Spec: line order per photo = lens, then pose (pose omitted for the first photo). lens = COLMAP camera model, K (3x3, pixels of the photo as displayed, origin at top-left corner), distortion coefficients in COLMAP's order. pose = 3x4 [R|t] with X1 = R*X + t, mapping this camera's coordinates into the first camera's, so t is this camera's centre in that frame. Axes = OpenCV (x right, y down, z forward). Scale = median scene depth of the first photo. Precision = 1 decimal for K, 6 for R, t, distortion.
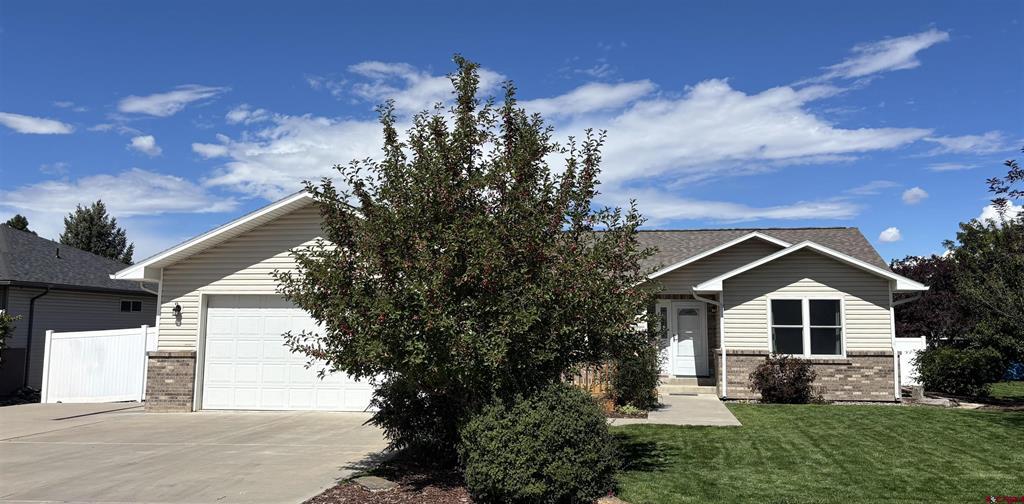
lens RADIAL K [[905.1, 0, 513.1], [0, 905.1, 219.3], [0, 0, 1]] dist [0.086848, -0.180506]
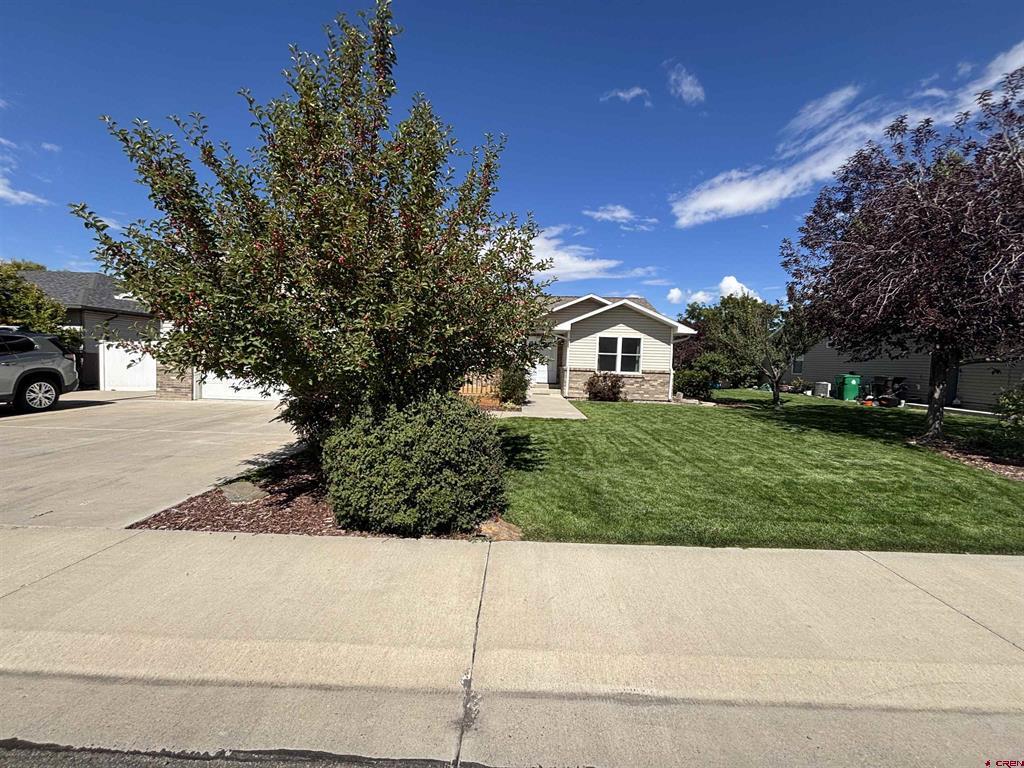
lens RADIAL K [[409.6, 0, 512.0], [0, 409.6, 384.0], [0, 0, 1]] dist [-0.000867, -0.000130]
pose [[0.989061, 0.022681, 0.145756, 0.031822], [-0.048378, 0.983332, 0.175267, 0.054003], [-0.139351, -0.180401, 0.973672, 0.328097]]
